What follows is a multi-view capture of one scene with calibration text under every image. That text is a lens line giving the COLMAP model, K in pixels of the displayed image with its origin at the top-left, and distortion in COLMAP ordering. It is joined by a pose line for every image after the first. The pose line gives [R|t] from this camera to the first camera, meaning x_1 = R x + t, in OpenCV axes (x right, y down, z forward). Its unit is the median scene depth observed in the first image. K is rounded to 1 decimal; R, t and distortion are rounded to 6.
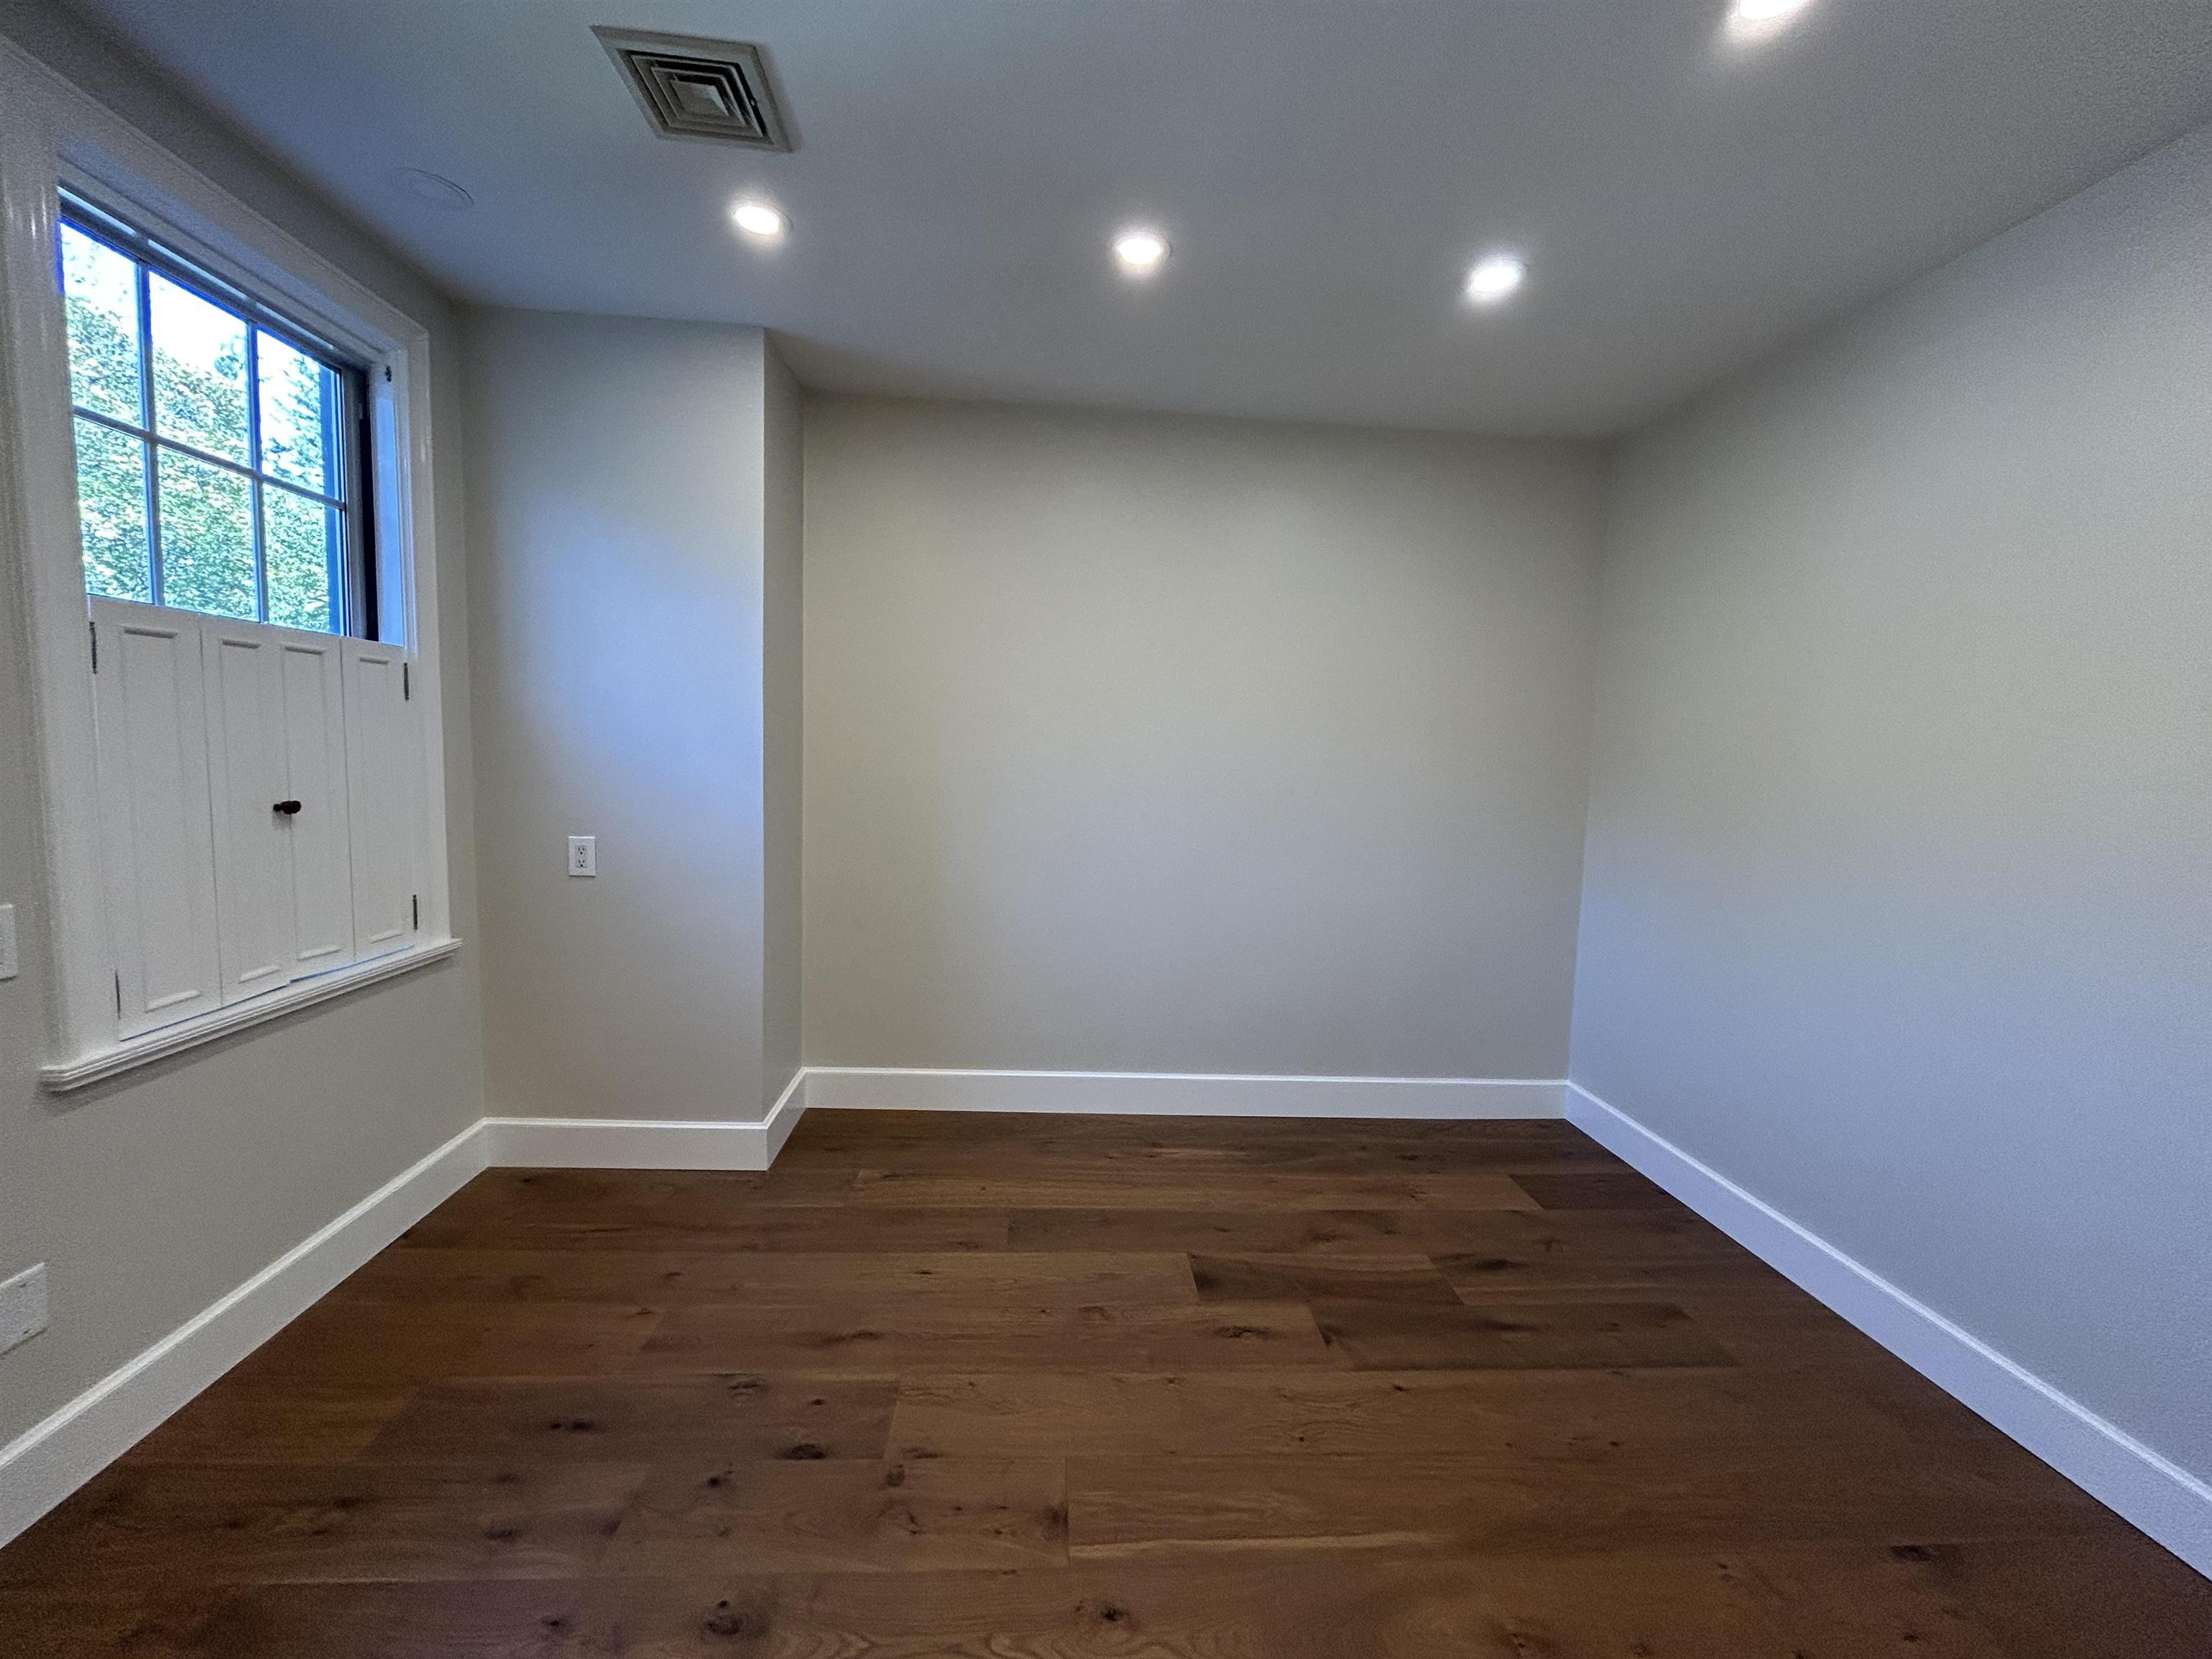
lens RADIAL K [[900.3, 0, 1106.0], [0, 900.3, 829.5], [0, 0, 1]] dist [0.001314, 0.000074]
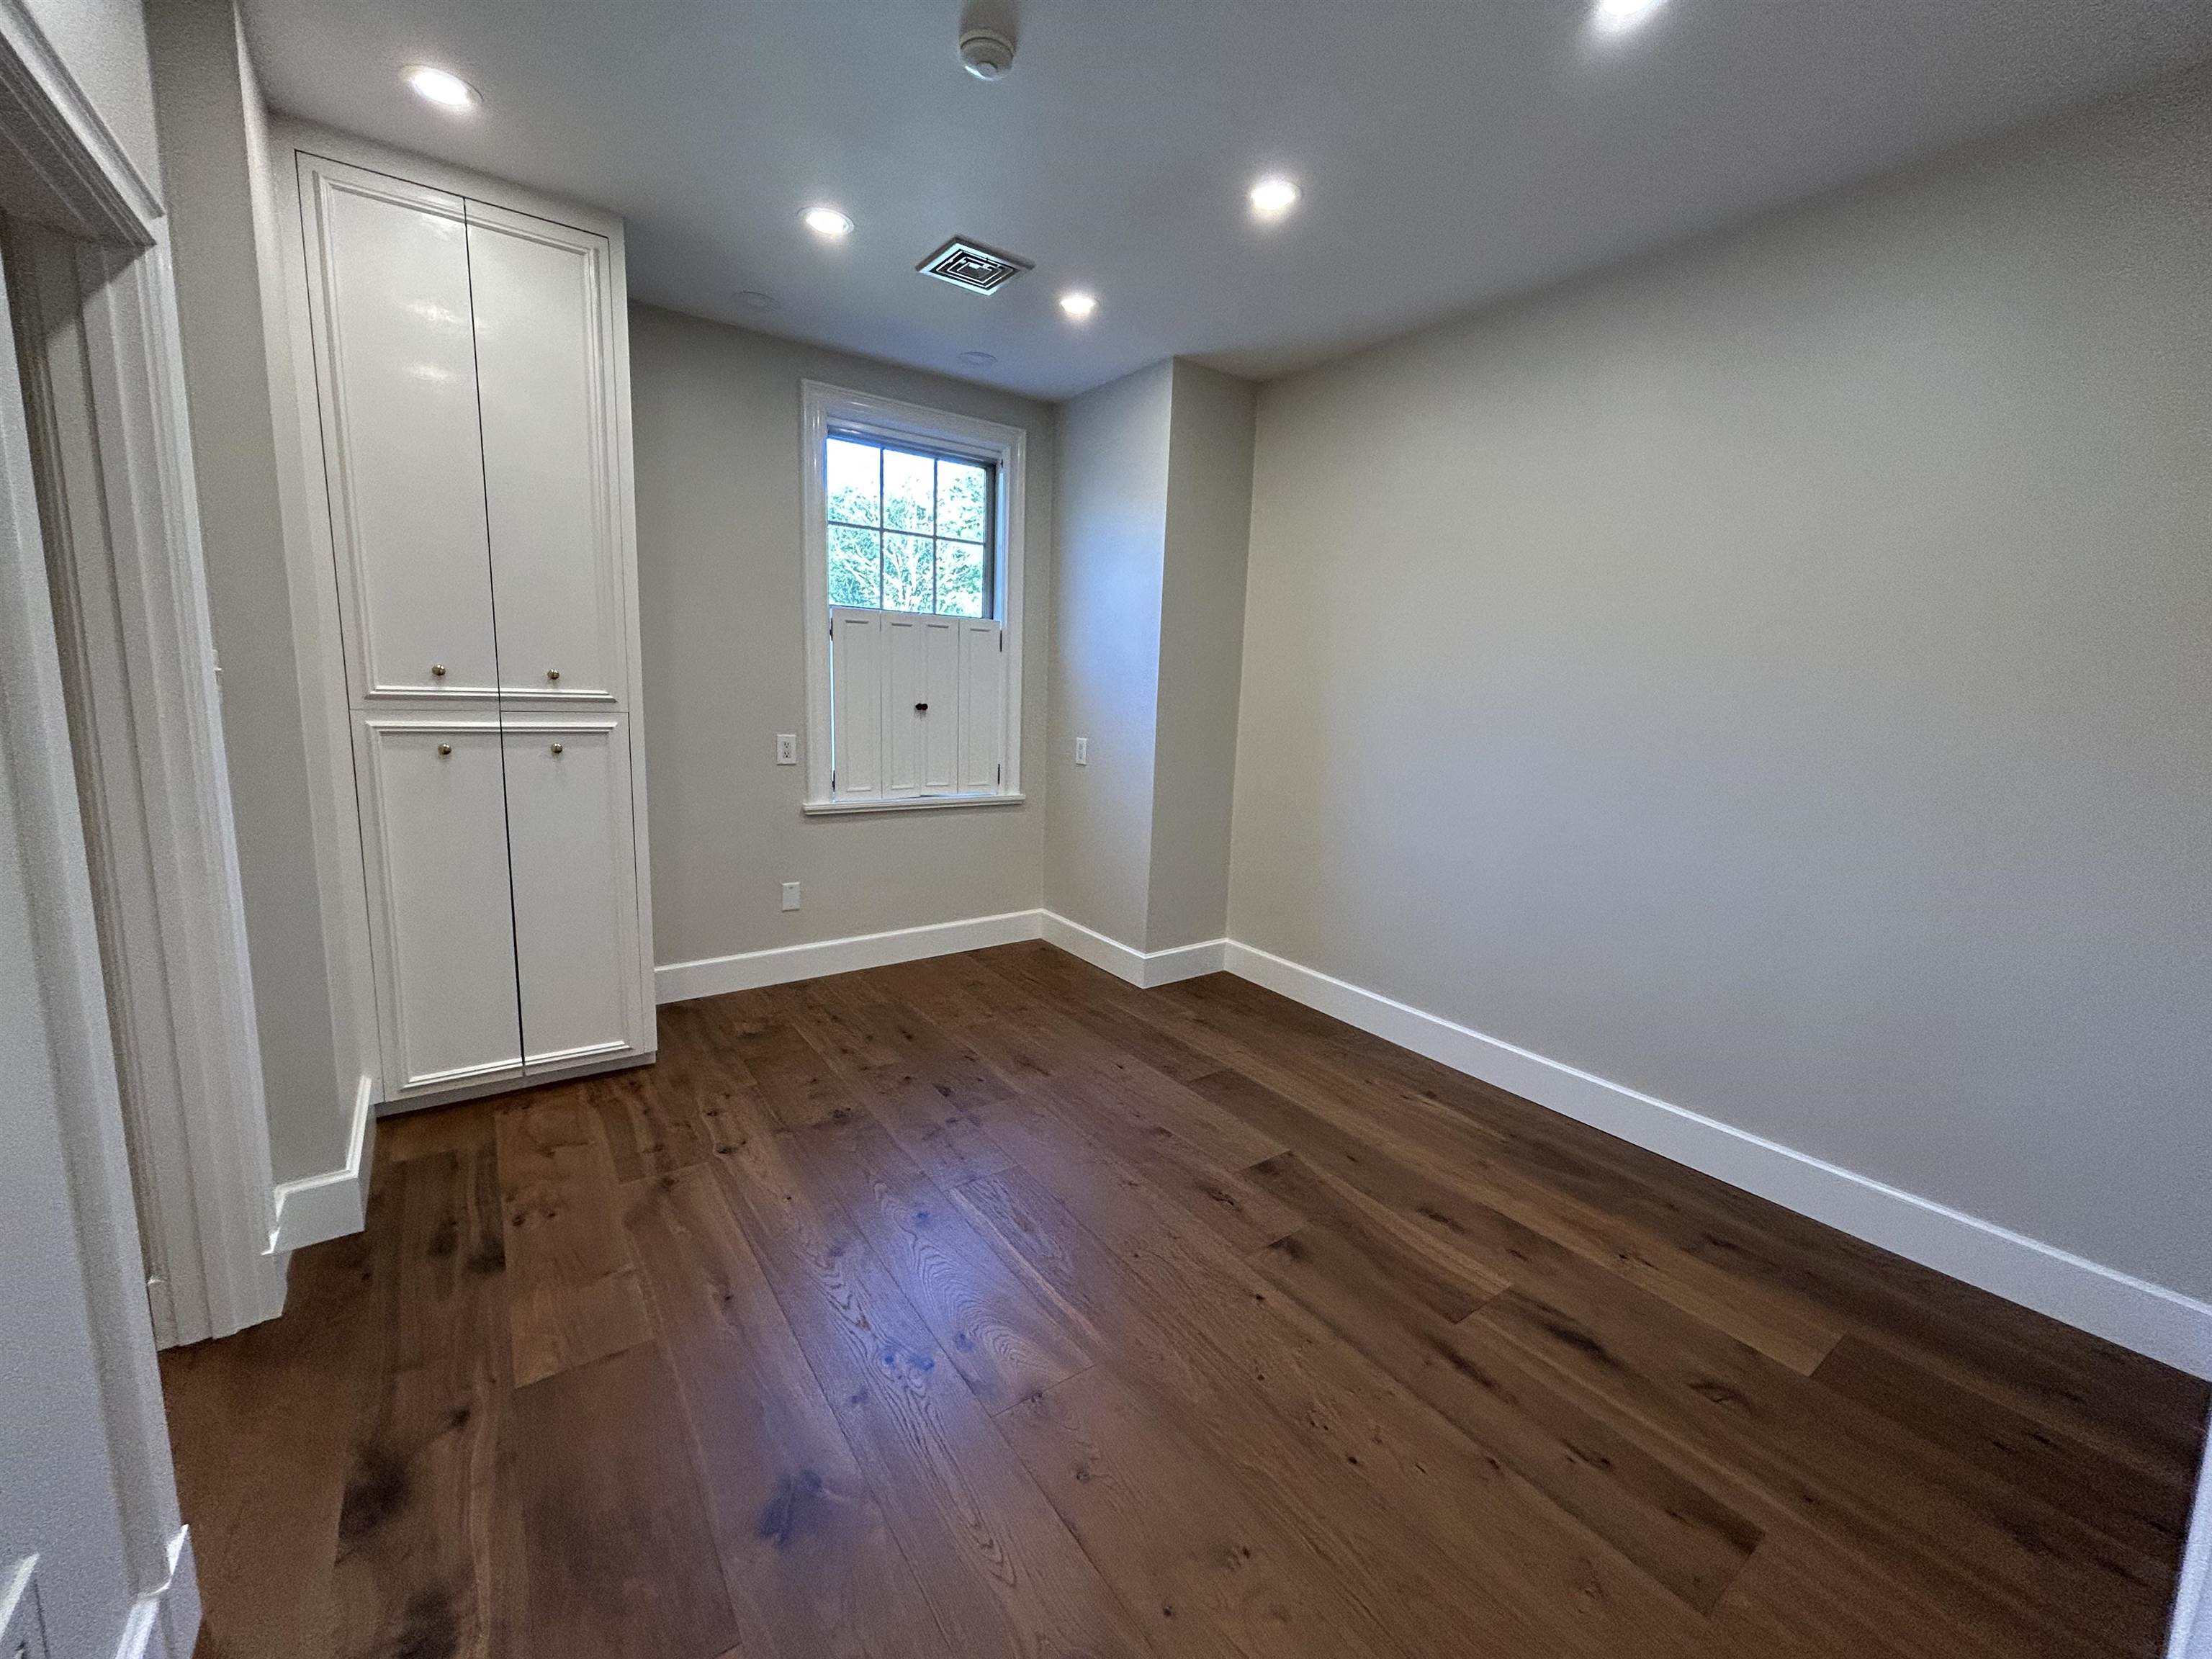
lens RADIAL K [[902.3, 0, 1106.0], [0, 902.3, 829.5], [0, 0, 1]] dist [0.011653, -0.000035]
pose [[0.517008, 0.117522, -0.847875, 0.851362], [-0.094441, 0.992314, 0.079956, 0.039670], [0.850755, 0.038737, 0.524133, 0.264134]]
